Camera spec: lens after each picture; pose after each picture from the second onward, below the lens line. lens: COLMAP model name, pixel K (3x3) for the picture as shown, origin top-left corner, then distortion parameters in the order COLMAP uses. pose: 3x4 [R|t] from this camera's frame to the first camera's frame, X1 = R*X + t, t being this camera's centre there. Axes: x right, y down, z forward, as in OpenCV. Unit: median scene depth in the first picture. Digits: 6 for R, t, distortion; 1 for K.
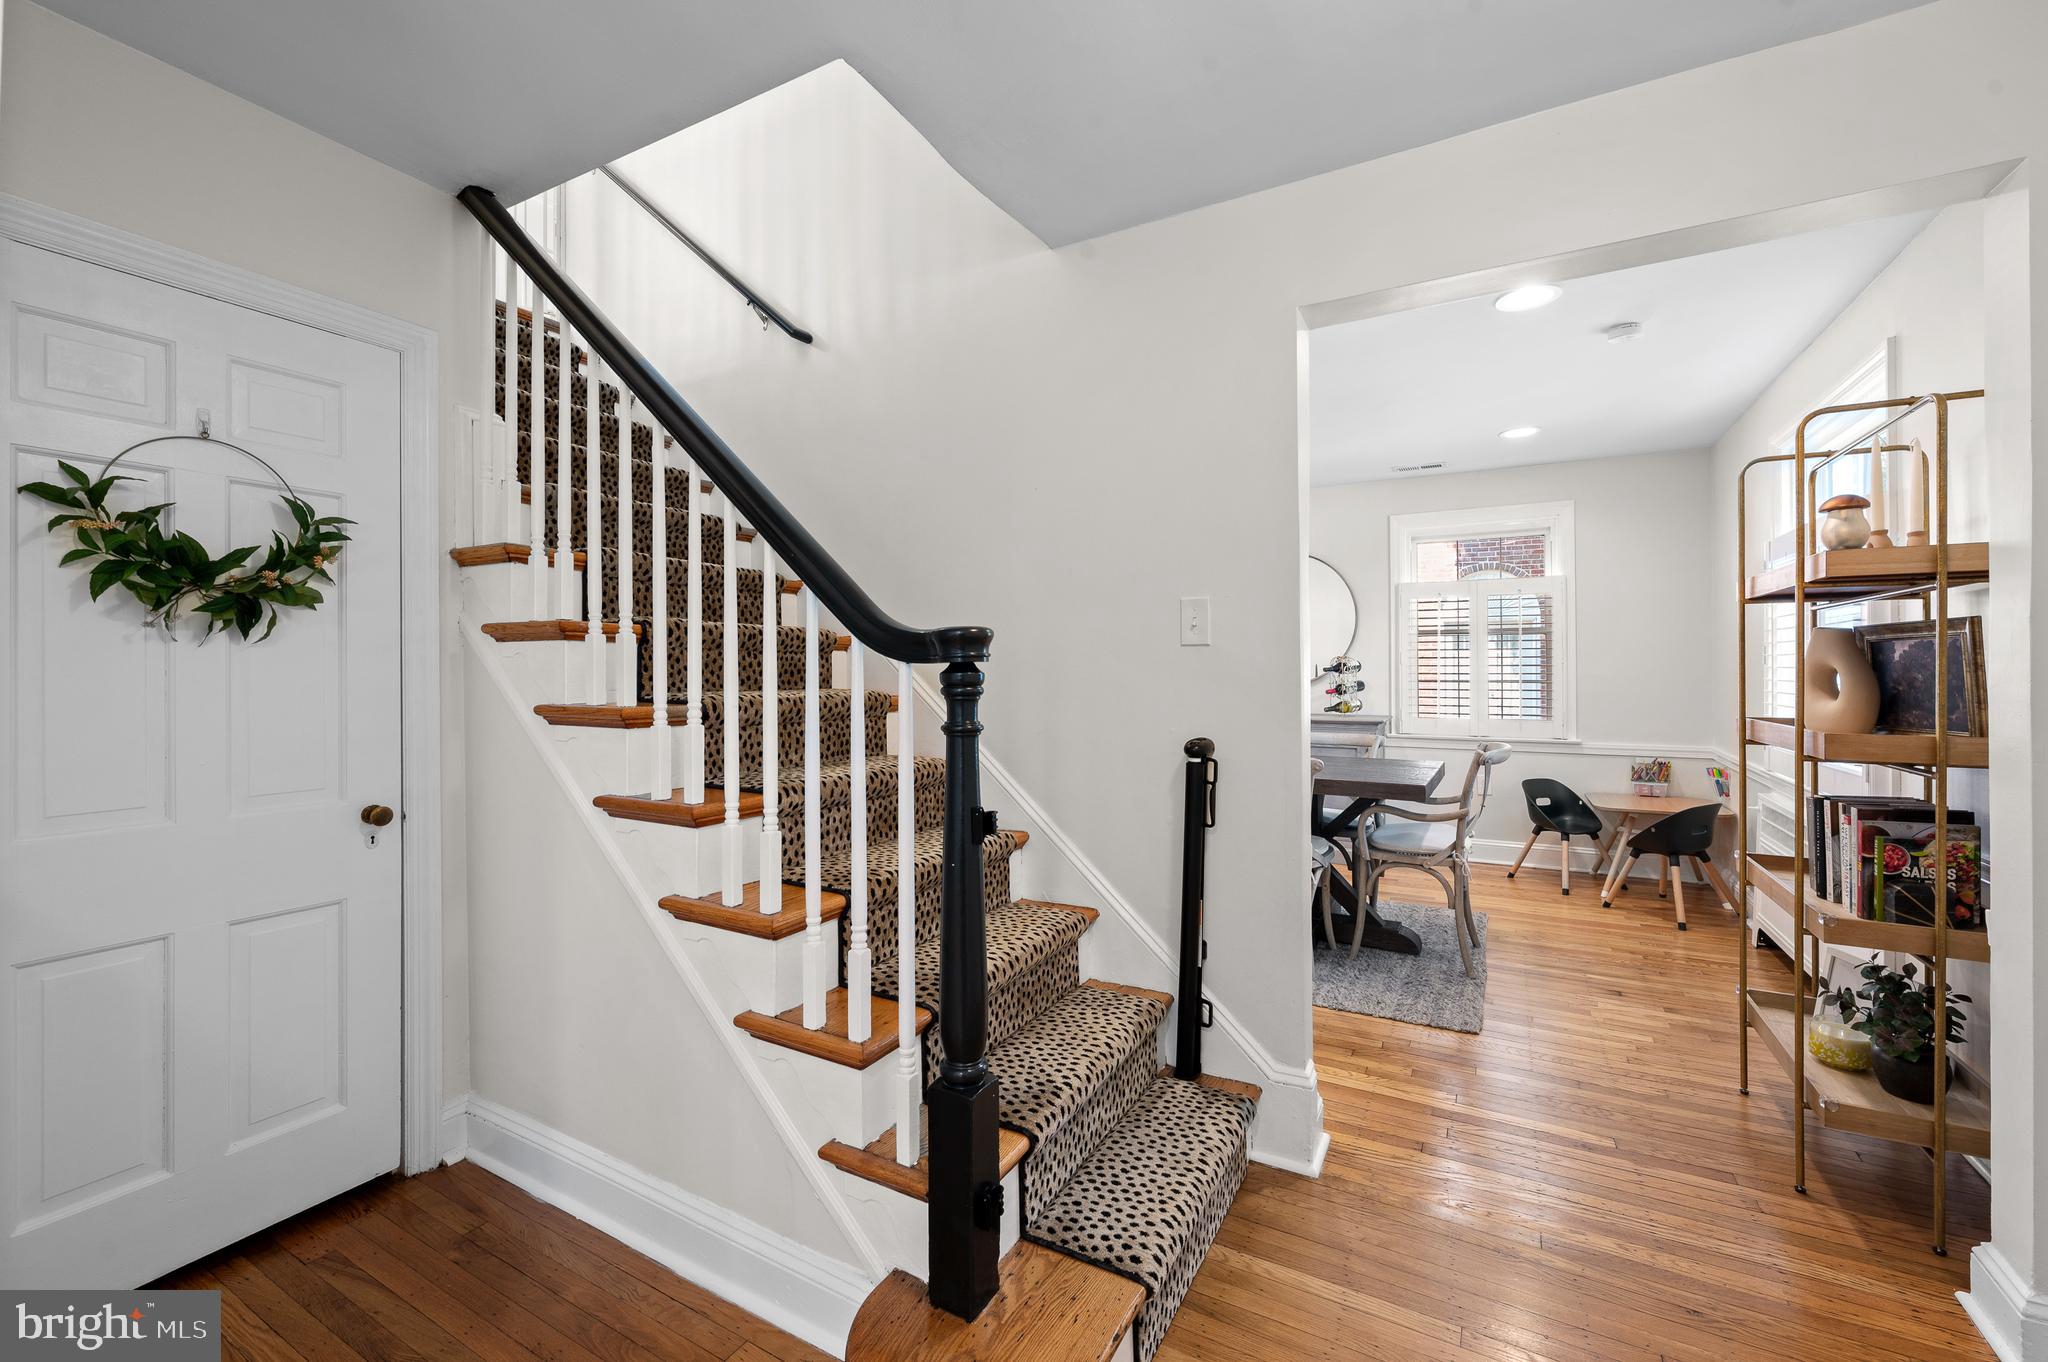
lens RADIAL K [[827.5, 0, 1038.6], [0, 827.5, 667.3], [0, 0, 1]] dist [-0.002734, 0.000150]
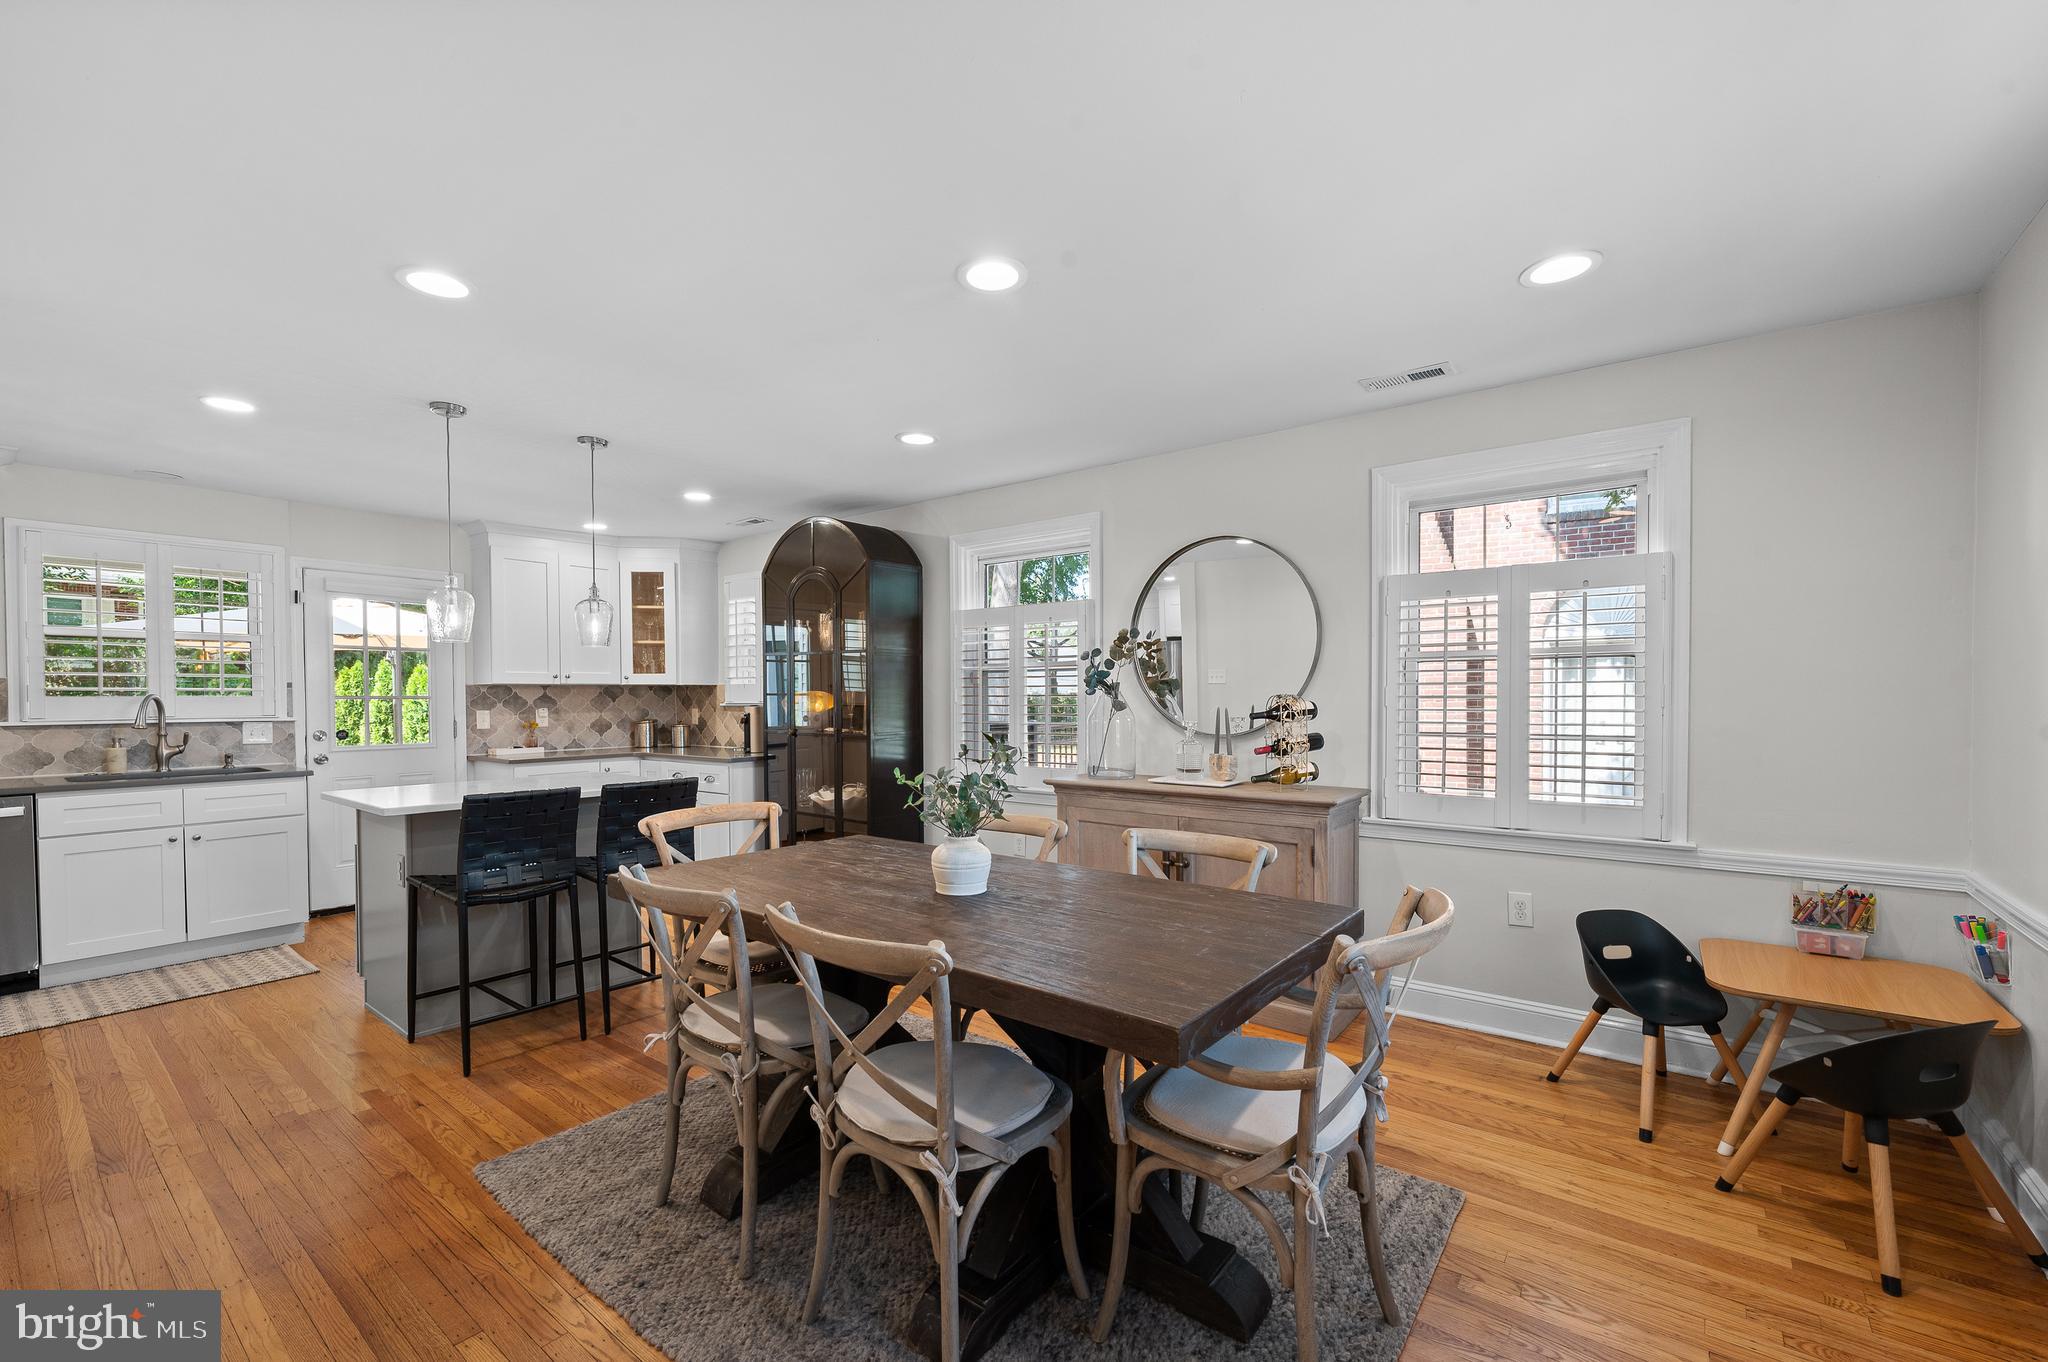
lens RADIAL K [[827.5, 0, 1024.2], [0, 827.5, 718.2], [0, 0, 1]] dist [-0.002734, 0.000150]
pose [[0.988567, 0.005077, -0.150695, 0.295105], [-0.001187, 0.999664, 0.025892, -0.012822], [0.150776, -0.025417, 0.988241, 0.385073]]
